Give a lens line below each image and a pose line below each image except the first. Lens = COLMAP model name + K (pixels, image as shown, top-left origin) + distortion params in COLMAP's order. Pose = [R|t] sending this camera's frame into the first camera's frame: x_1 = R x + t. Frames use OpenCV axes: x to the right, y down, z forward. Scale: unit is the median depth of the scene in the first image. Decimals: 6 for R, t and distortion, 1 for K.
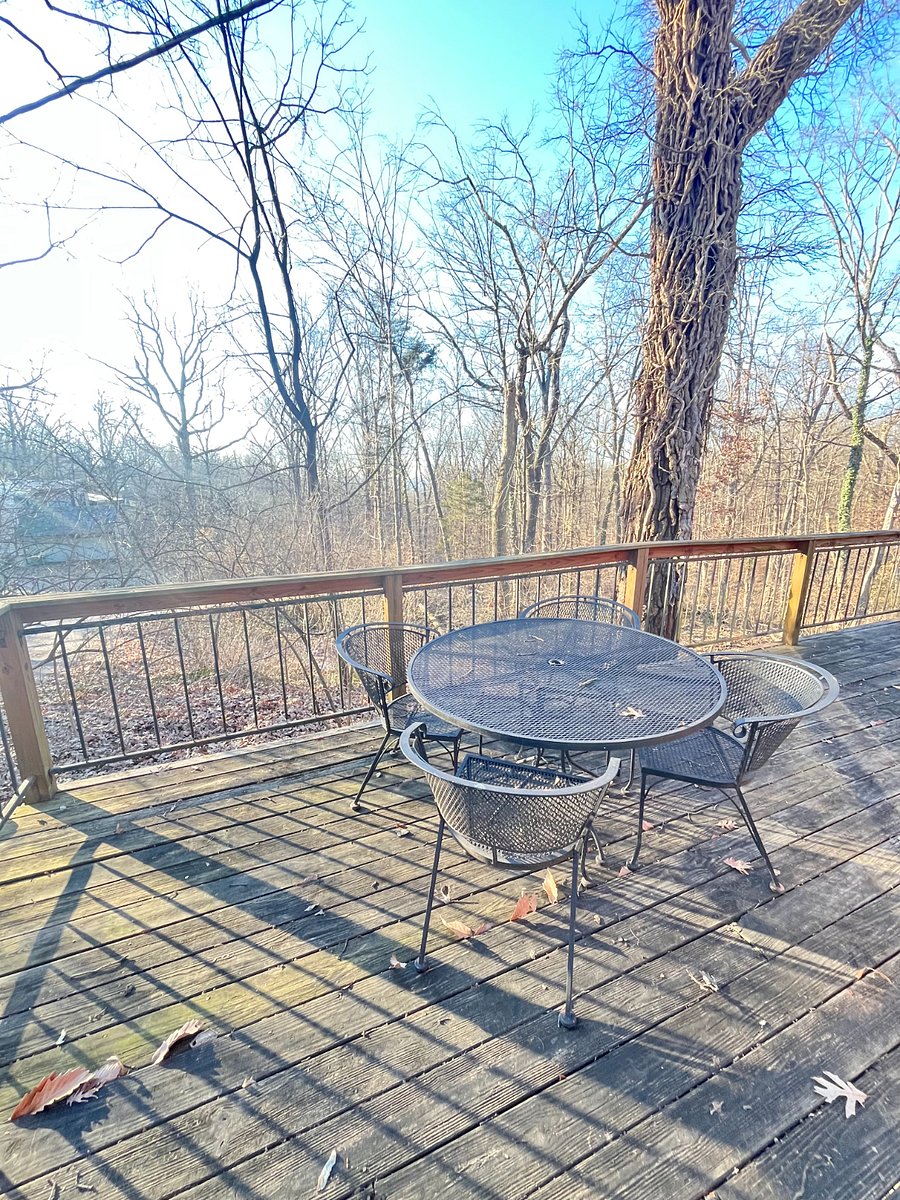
lens RADIAL K [[483.7, 0, 450.0], [0, 483.7, 600.0], [0, 0, 1]] dist [-0.001161, -0.000053]
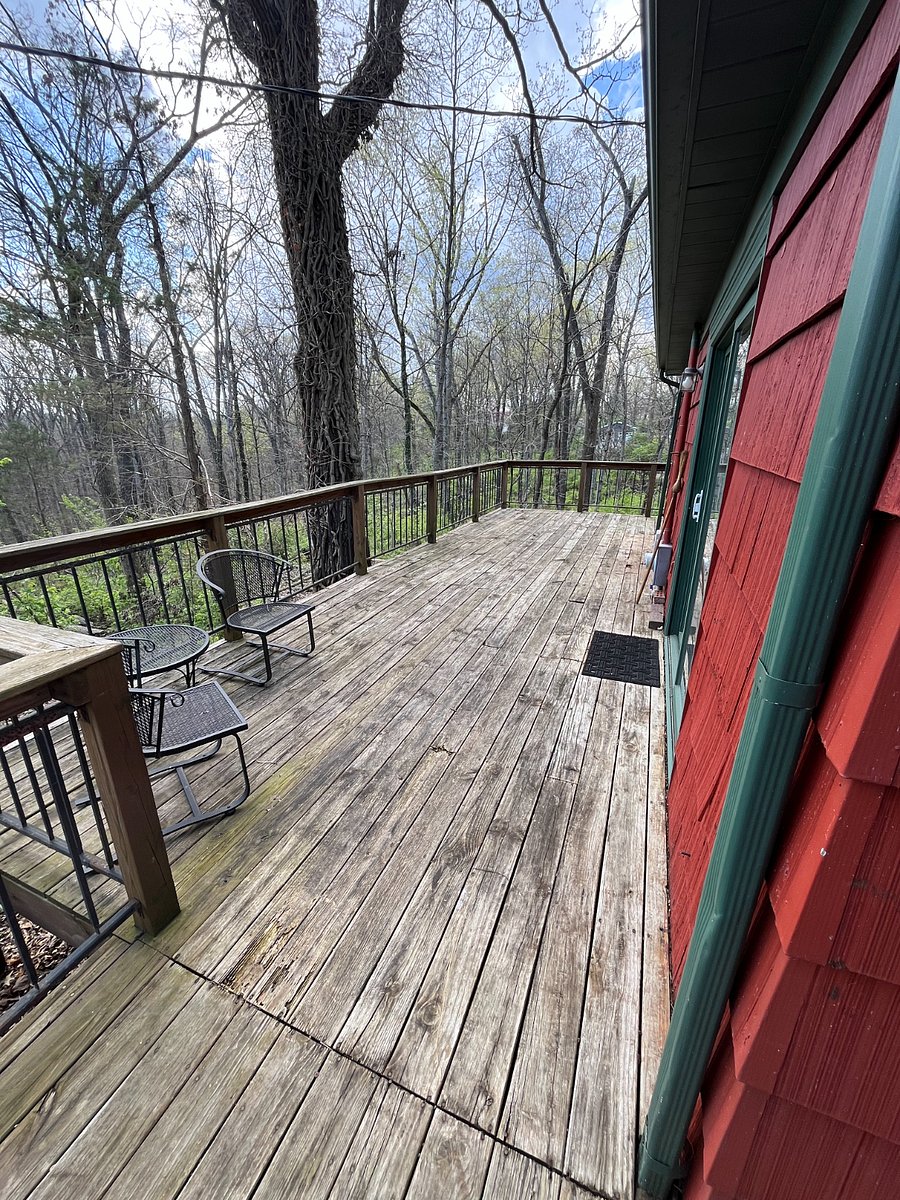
lens RADIAL K [[483.7, 0, 450.0], [0, 483.7, 600.0], [0, 0, 1]] dist [-0.001161, -0.000053]
pose [[0.701528, -0.222282, 0.677089, -0.338239], [0.166377, 0.974940, 0.147682, 0.041403], [-0.692948, 0.009049, 0.720931, -0.159322]]
